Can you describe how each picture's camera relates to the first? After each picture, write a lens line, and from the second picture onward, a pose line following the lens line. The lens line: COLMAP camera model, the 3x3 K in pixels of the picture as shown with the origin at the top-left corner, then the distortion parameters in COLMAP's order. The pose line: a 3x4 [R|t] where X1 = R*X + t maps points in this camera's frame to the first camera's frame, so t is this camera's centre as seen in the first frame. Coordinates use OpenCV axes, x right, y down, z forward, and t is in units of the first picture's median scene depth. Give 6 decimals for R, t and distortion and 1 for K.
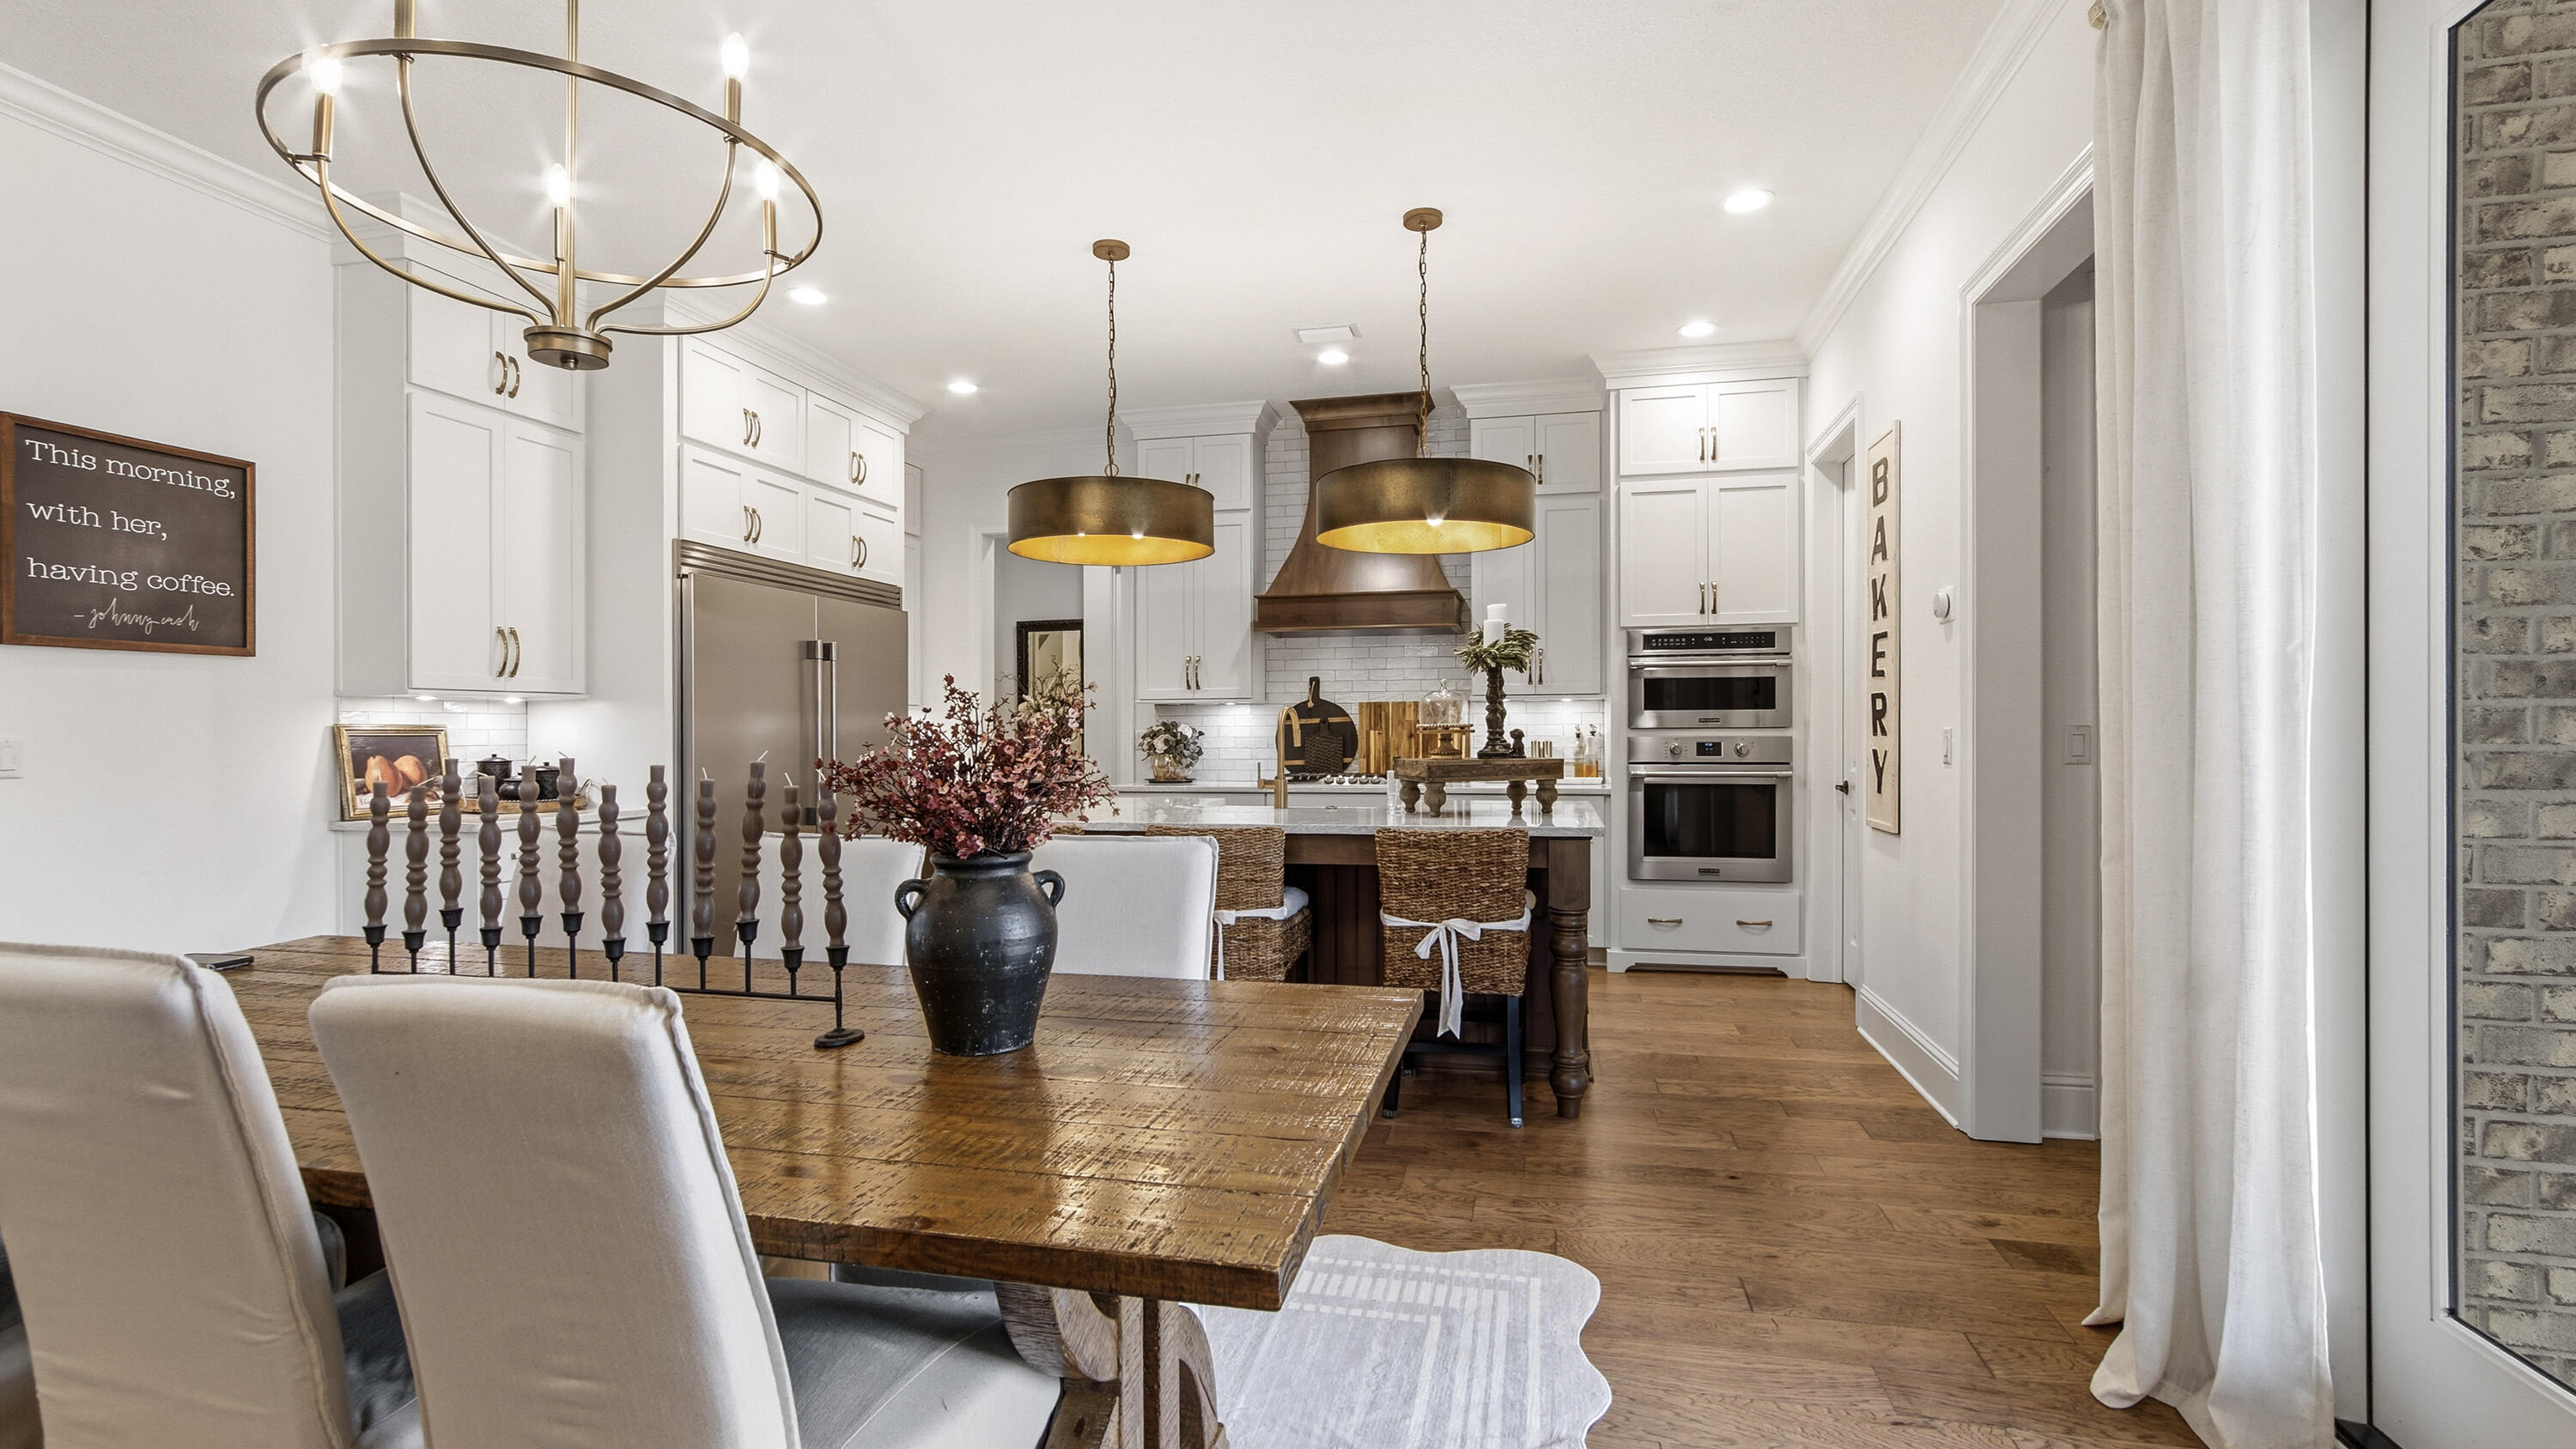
lens RADIAL K [[1176.4, 0, 1277.6], [0, 1176.4, 708.1], [0, 0, 1]] dist [-0.001456, 0.000321]
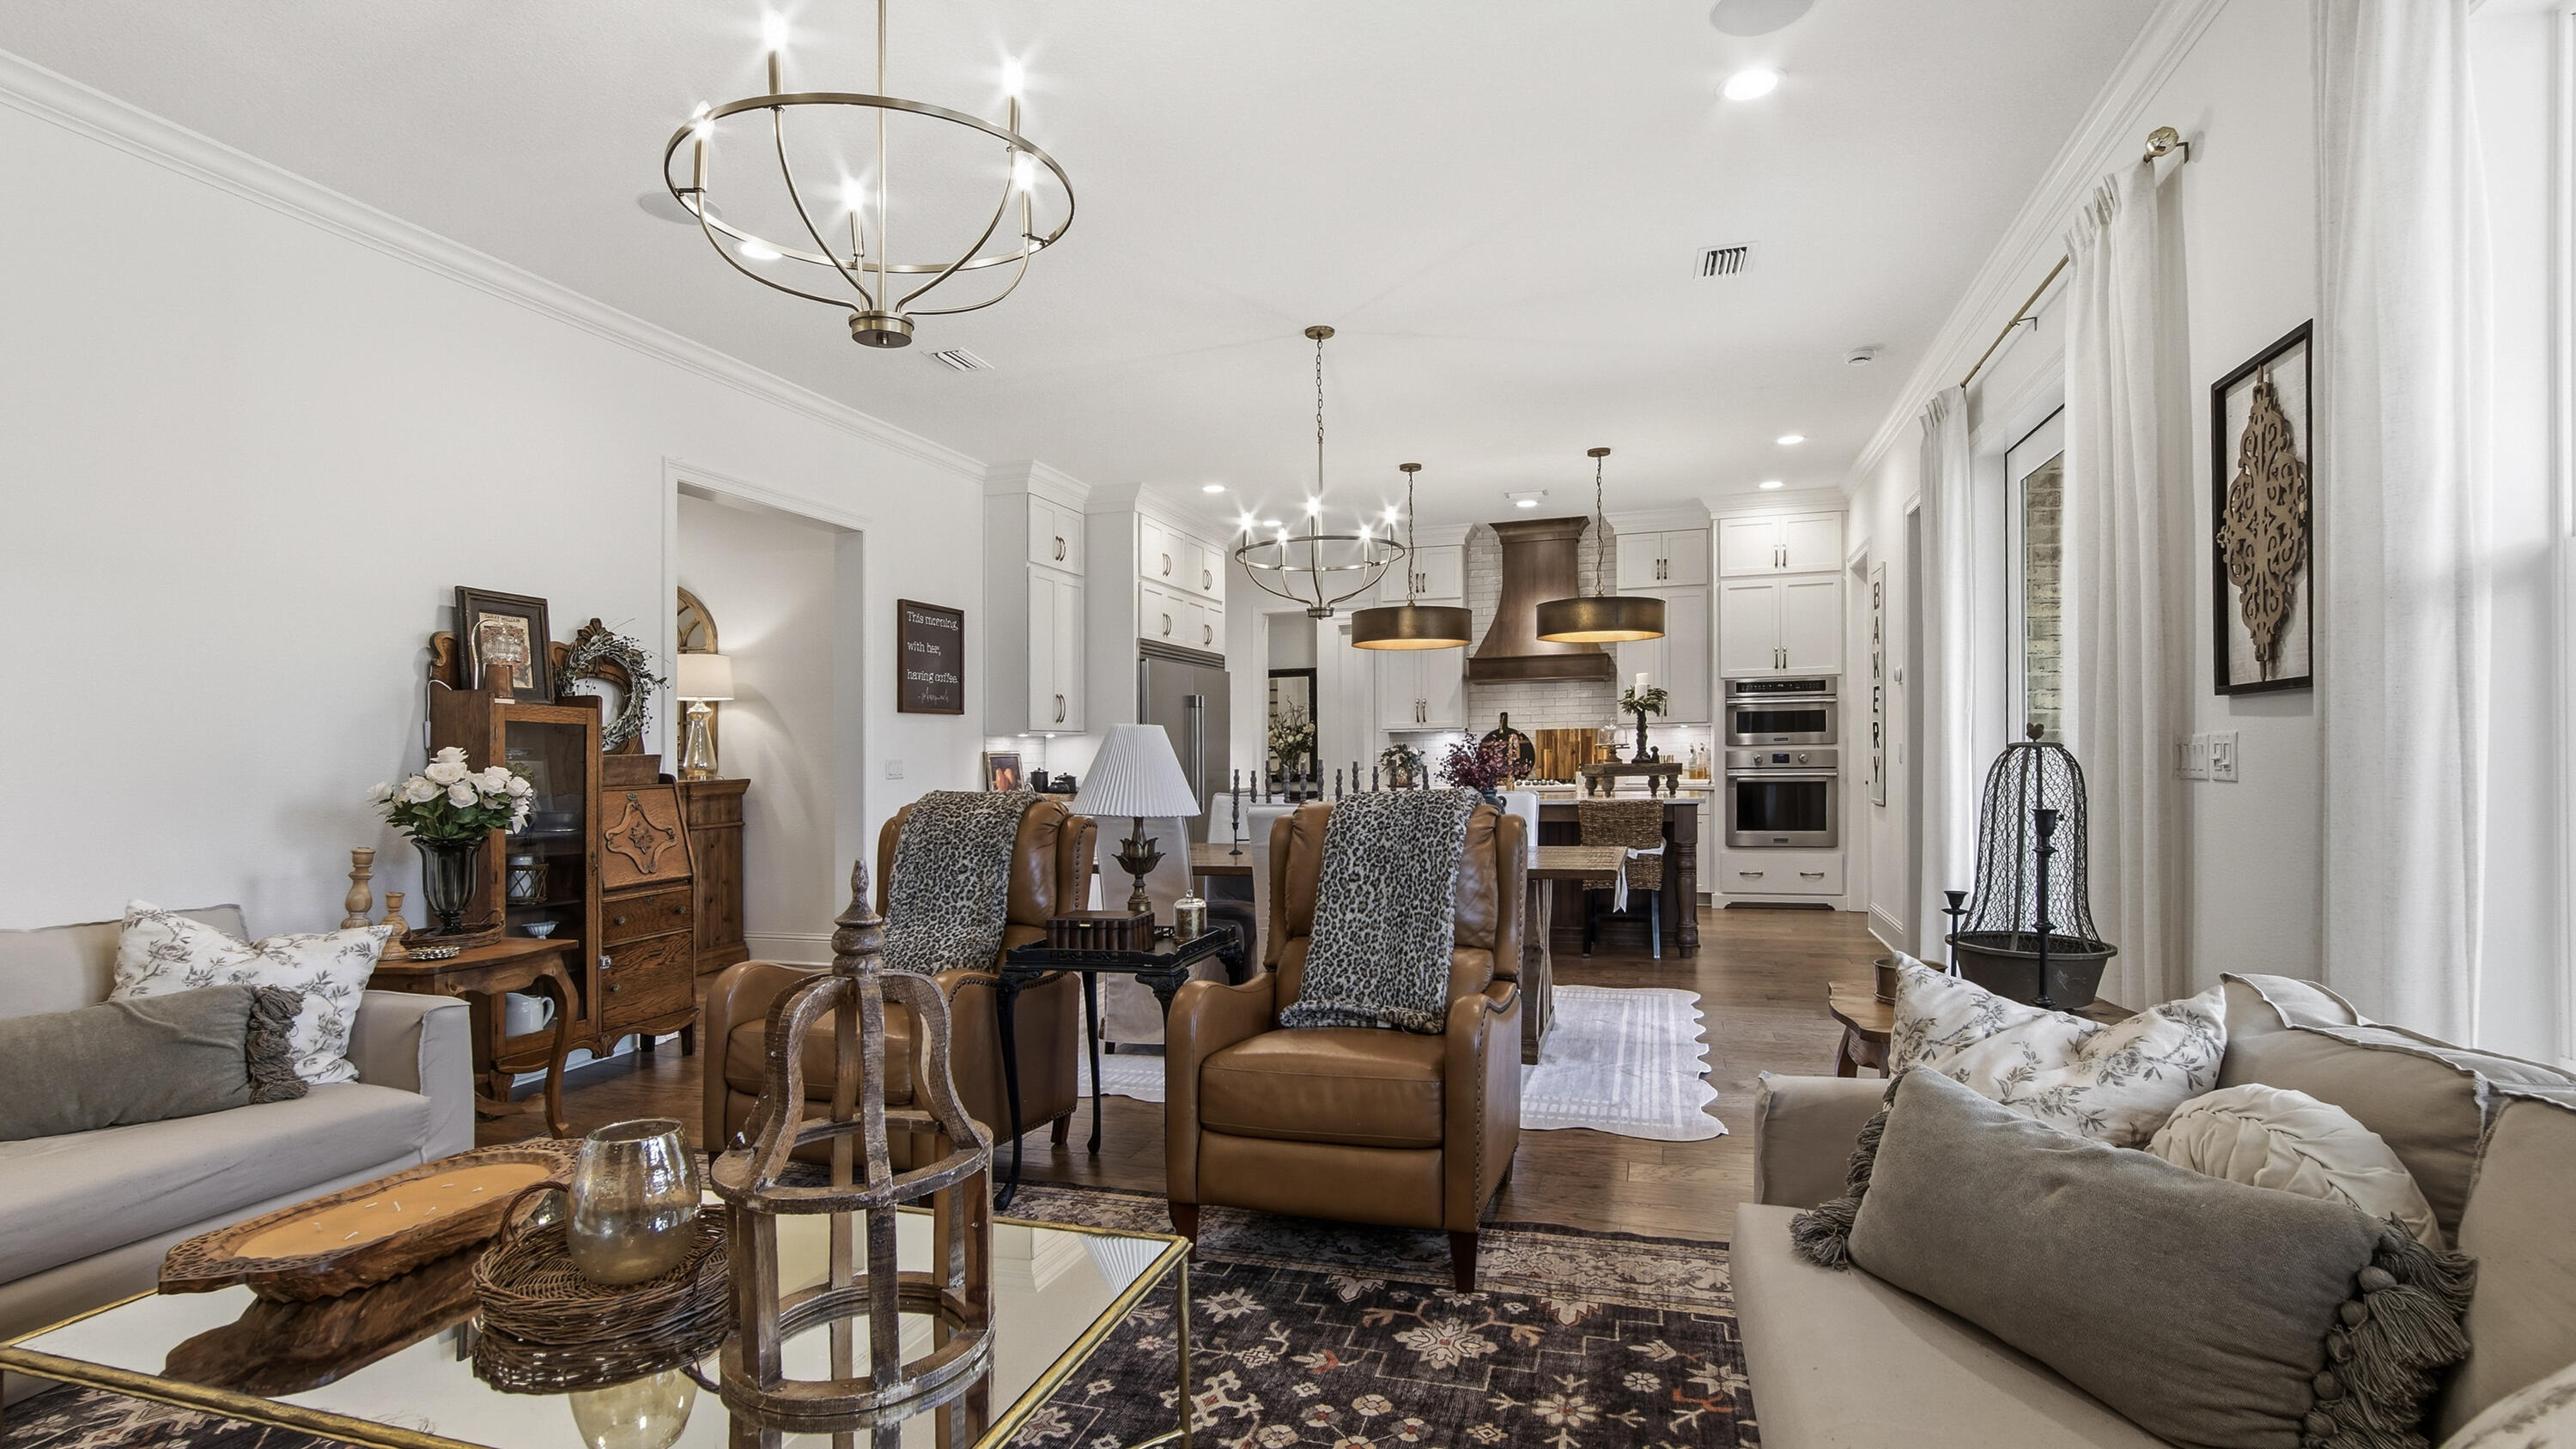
lens RADIAL K [[1221.6, 0, 1273.3], [0, 1221.6, 768.6], [0, 0, 1]] dist [-0.001646, 0.000364]
pose [[0.996532, -0.009513, -0.082661, -0.154449], [0.012032, 0.999477, 0.030026, -0.007369], [0.082332, -0.030916, 0.996125, -0.623203]]
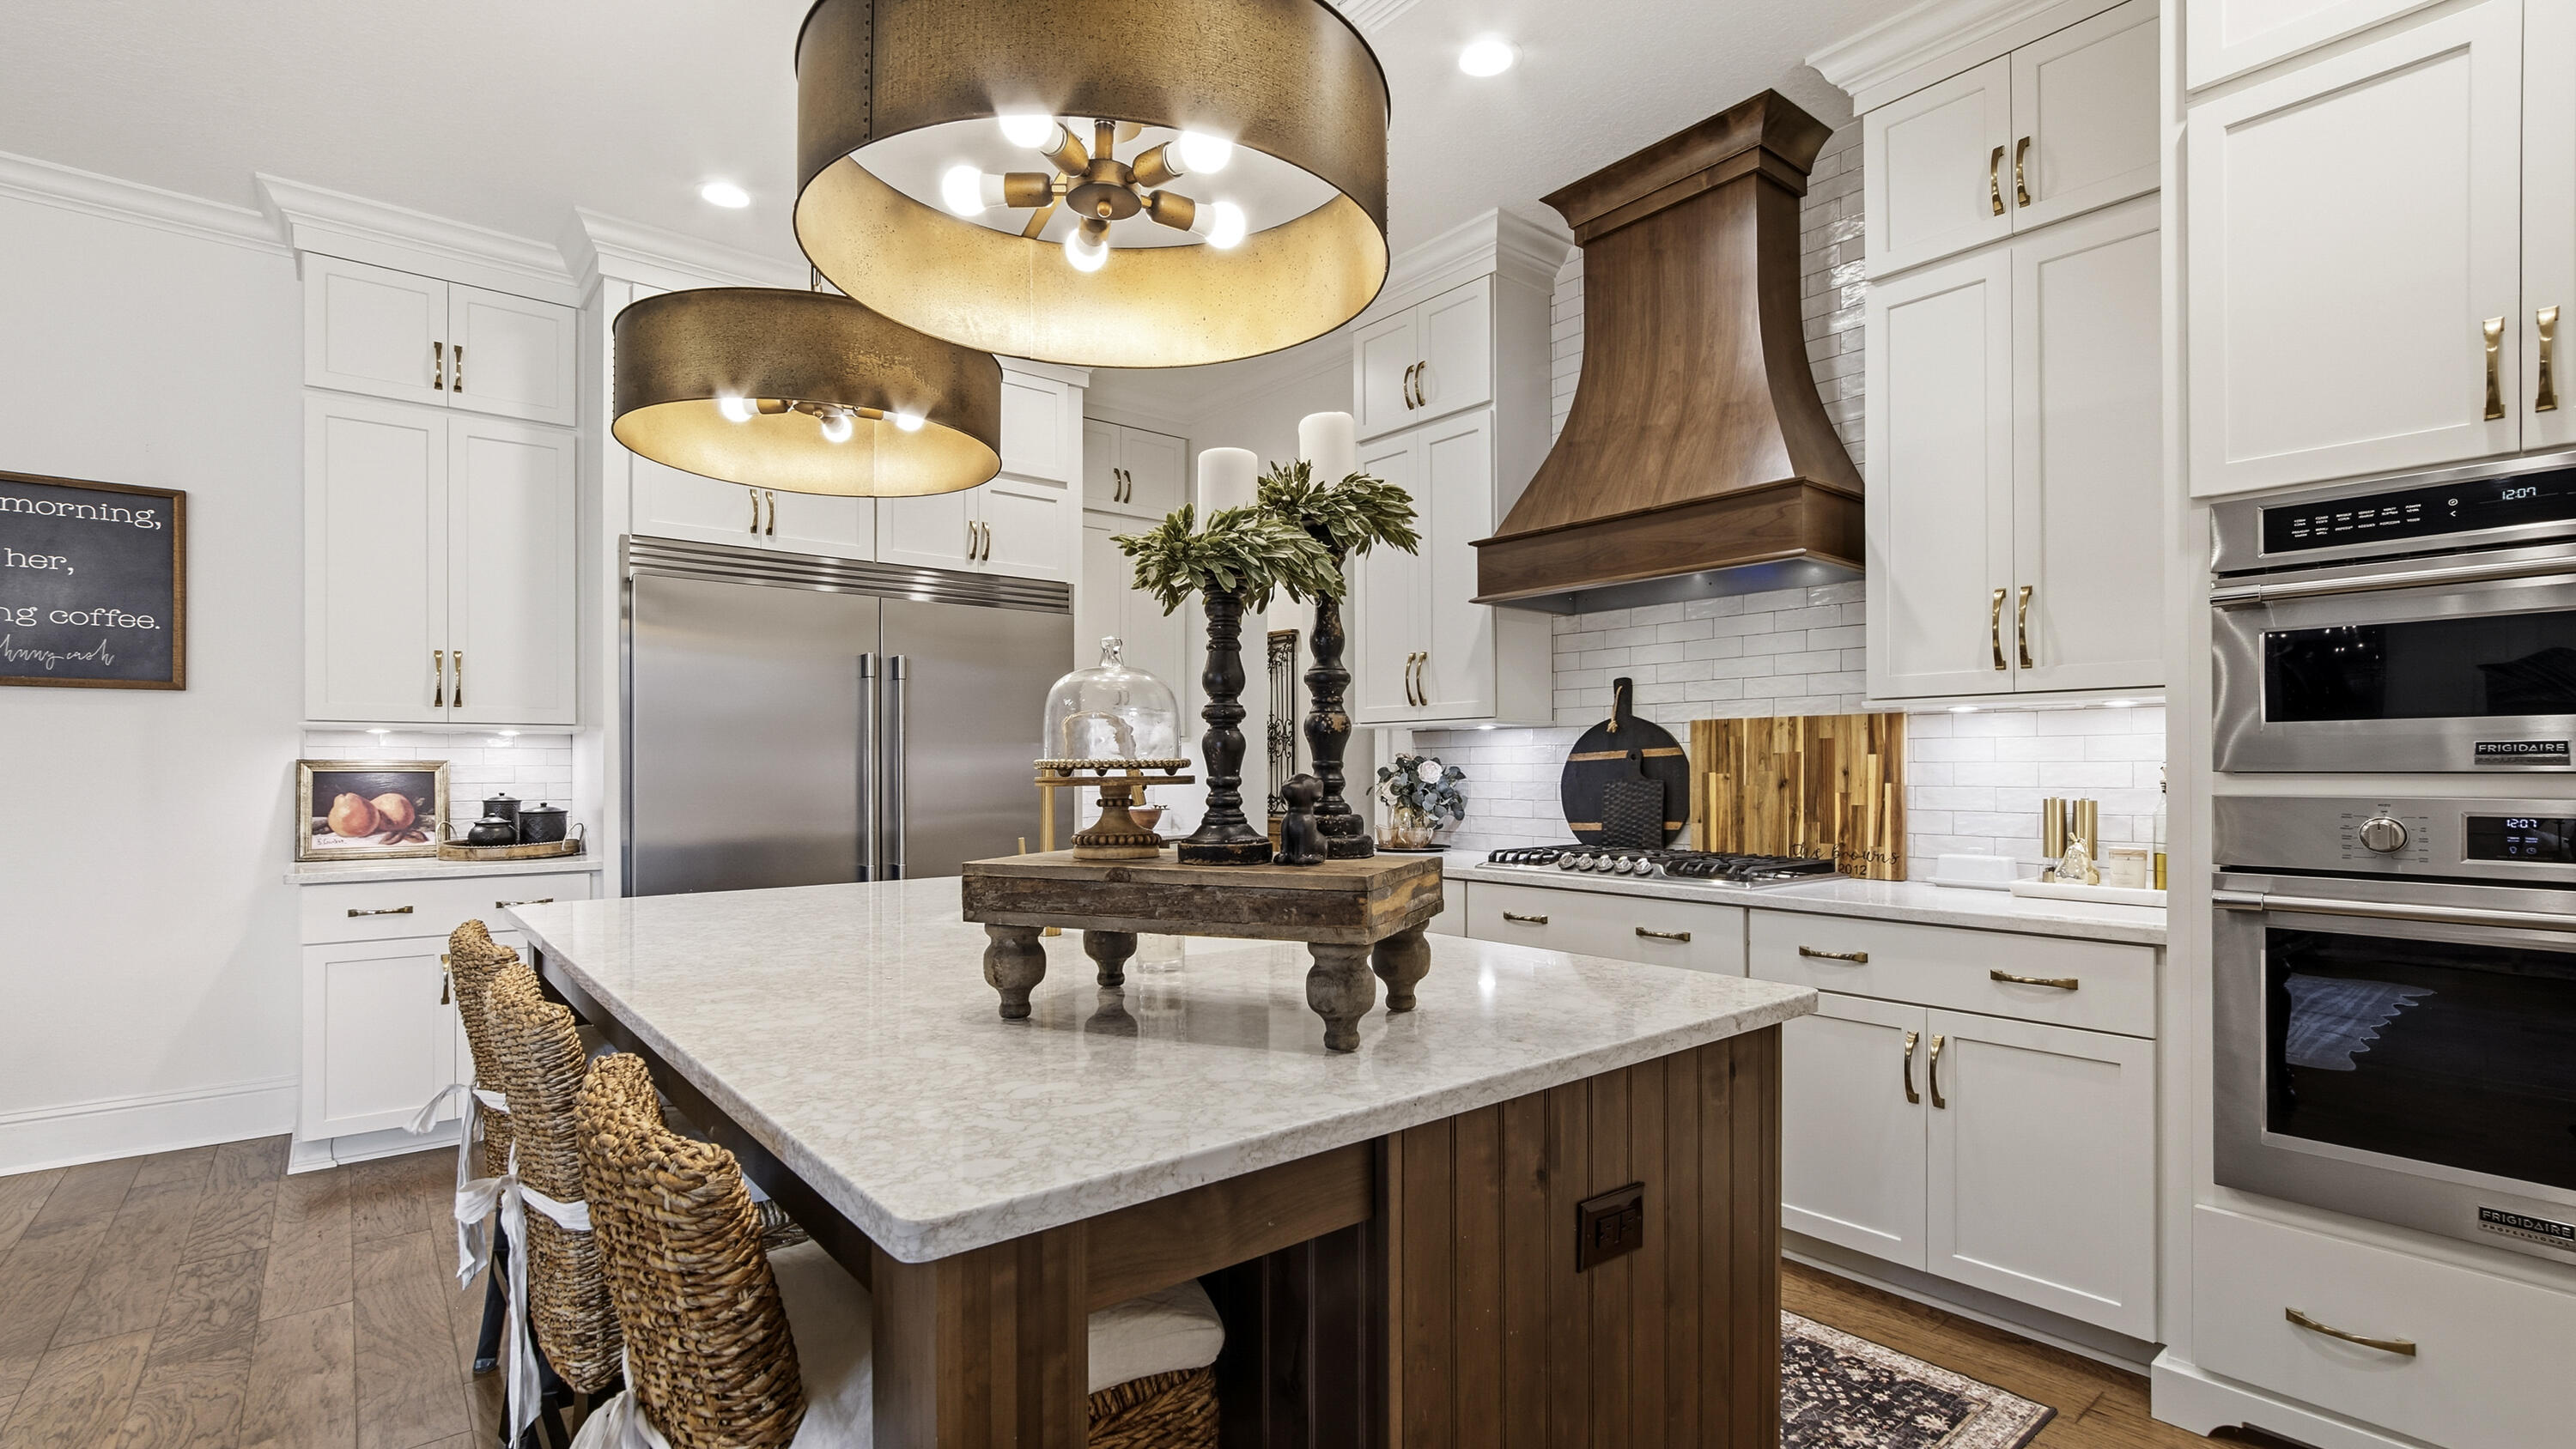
lens RADIAL K [[1163.7, 0, 1278.2], [0, 1163.7, 751.5], [0, 0, 1]] dist [-0.001174, 0.000246]
pose [[0.788195, -0.004213, -0.615411, 0.301064], [0.007823, 0.999964, 0.003174, 0.007464], [0.615376, -0.007316, 0.788200, 0.552996]]
